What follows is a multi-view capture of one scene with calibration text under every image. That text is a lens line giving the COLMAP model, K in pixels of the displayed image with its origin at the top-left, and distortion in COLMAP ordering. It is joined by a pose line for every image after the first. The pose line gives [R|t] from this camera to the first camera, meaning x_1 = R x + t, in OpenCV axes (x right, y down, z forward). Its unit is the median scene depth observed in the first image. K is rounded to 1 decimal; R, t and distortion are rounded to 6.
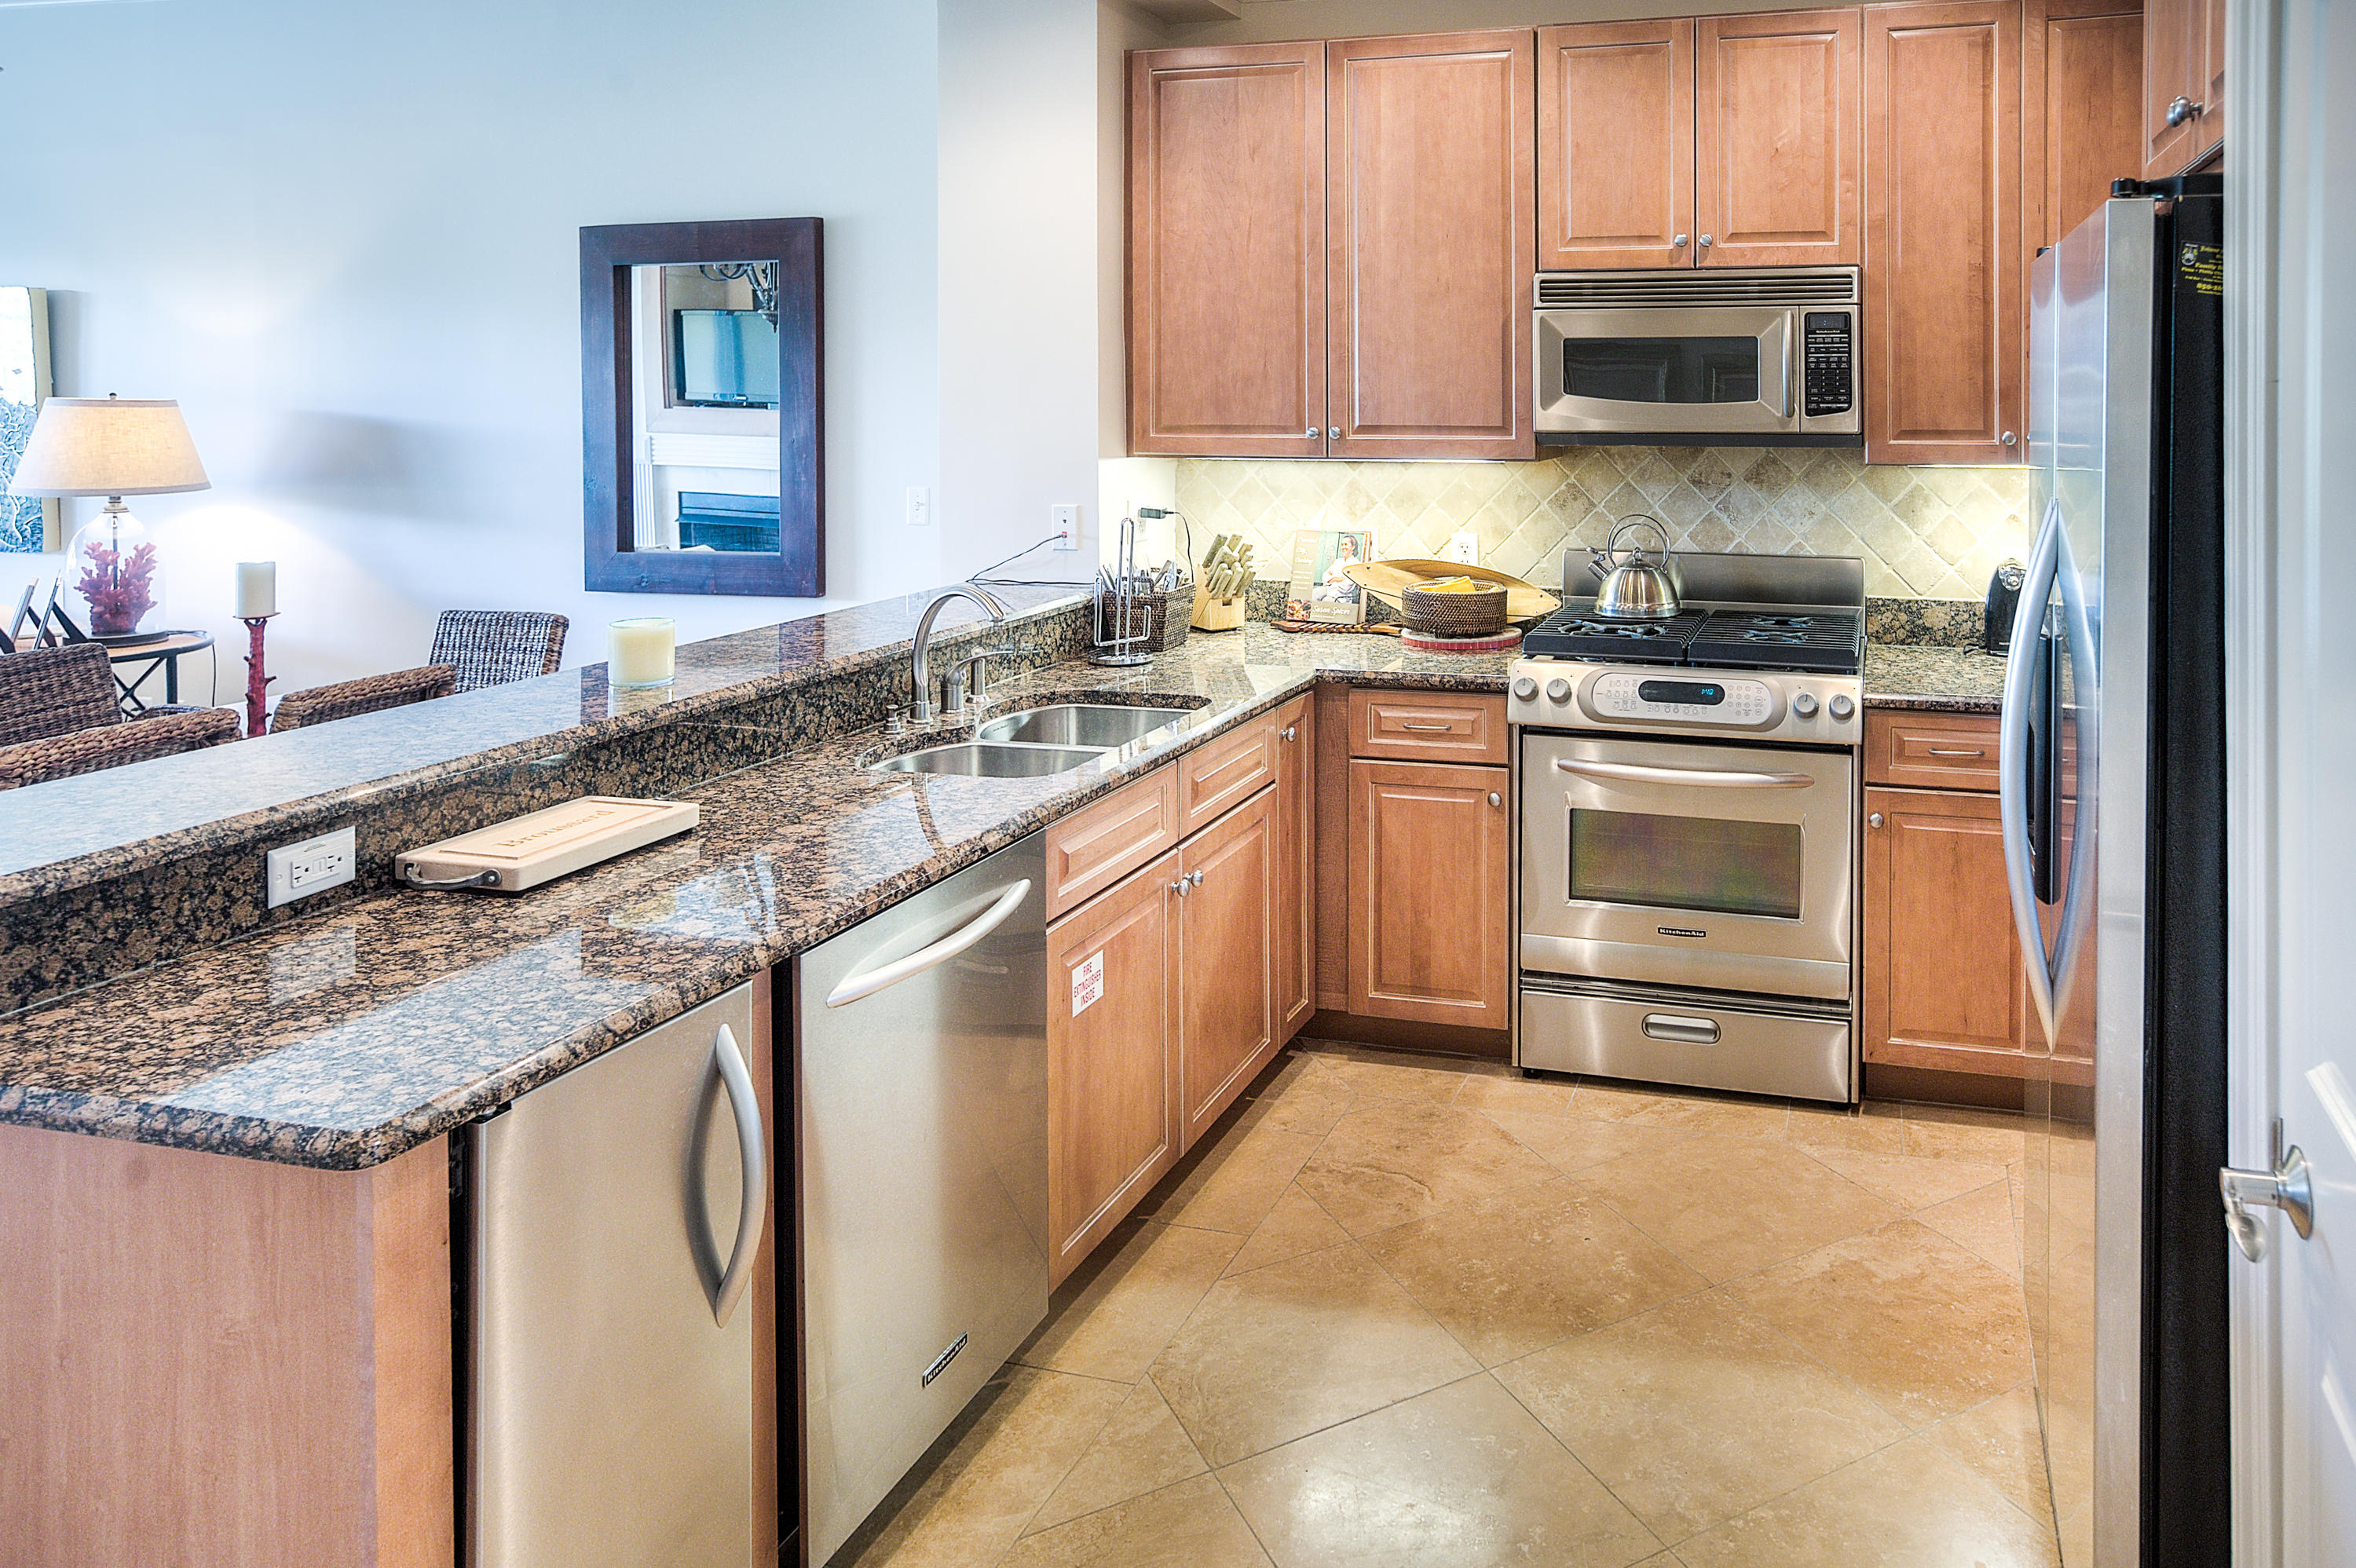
lens RADIAL K [[1626.4, 0, 1178.0], [0, 1626.4, 1034.8], [0, 0, 1]] dist [0.002455, 0.006224]
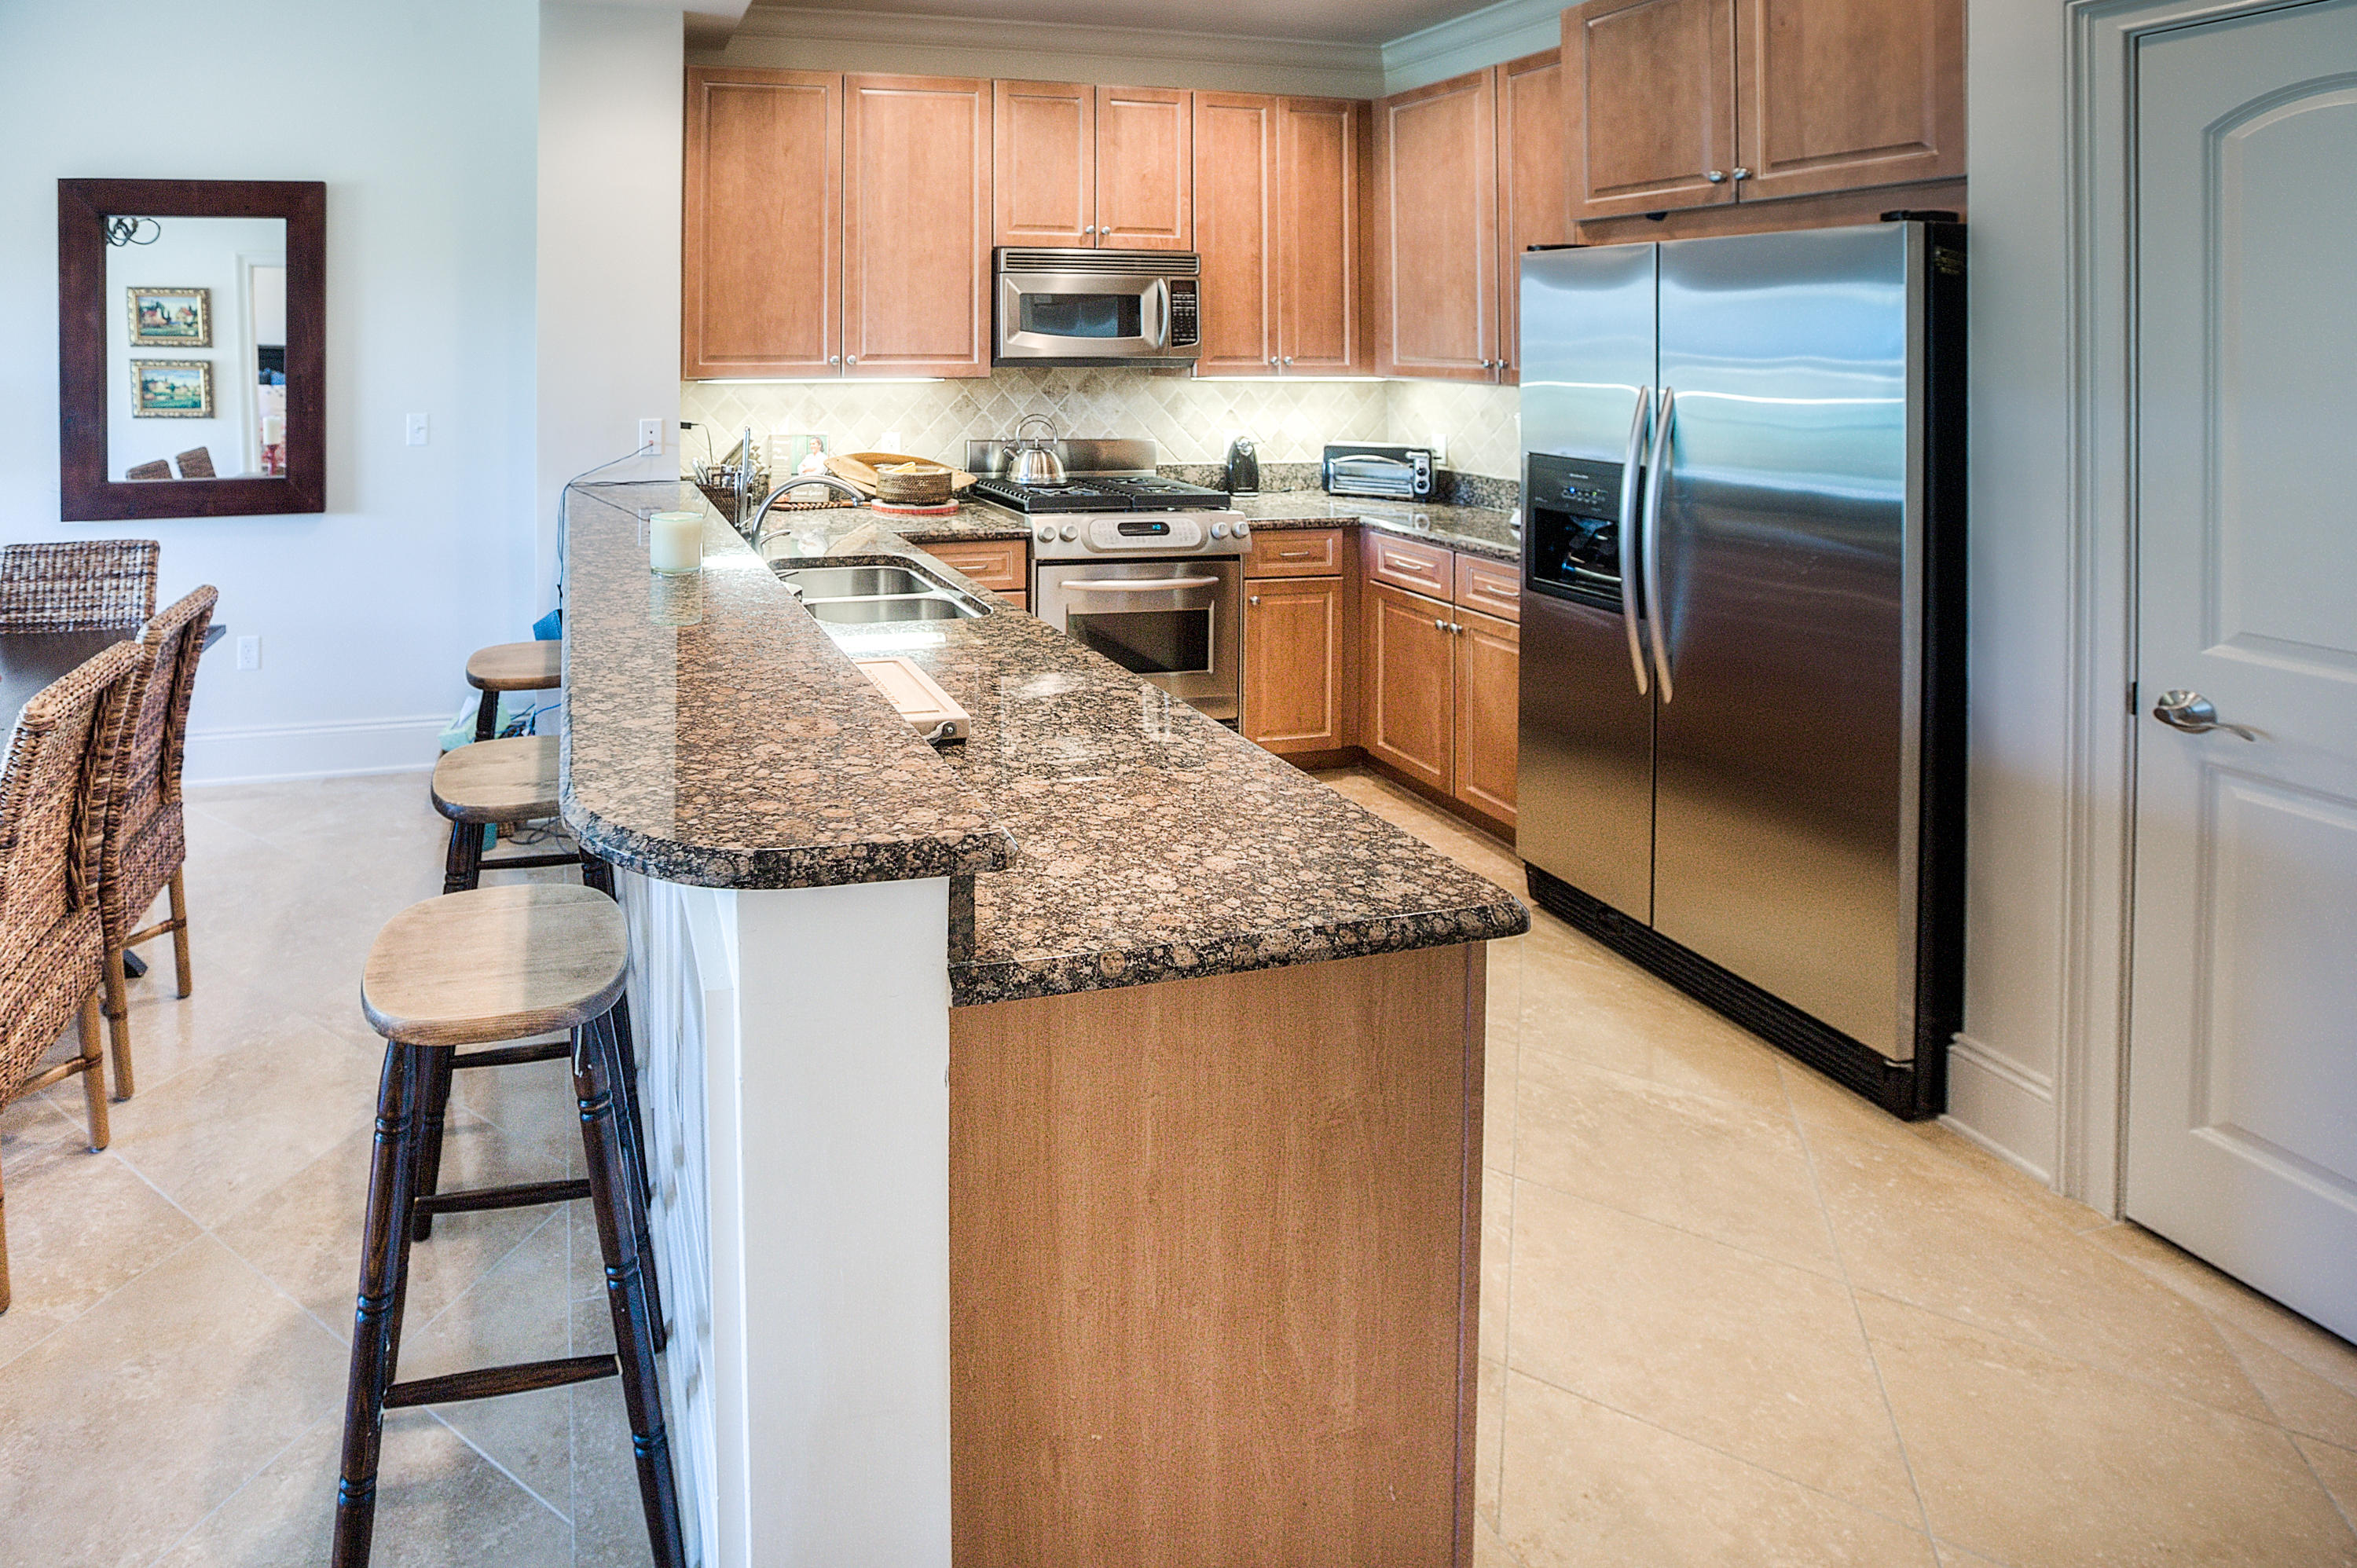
lens RADIAL K [[1140.1, 0, 1178.5], [0, 1140.1, 784.0], [0, 0, 1]] dist [-0.039265, 0.012282]
pose [[0.869313, -0.176616, 0.461629, -0.180122], [0.176217, 0.983350, 0.044383, -0.019171], [-0.461782, 0.042764, 0.885962, 0.063308]]
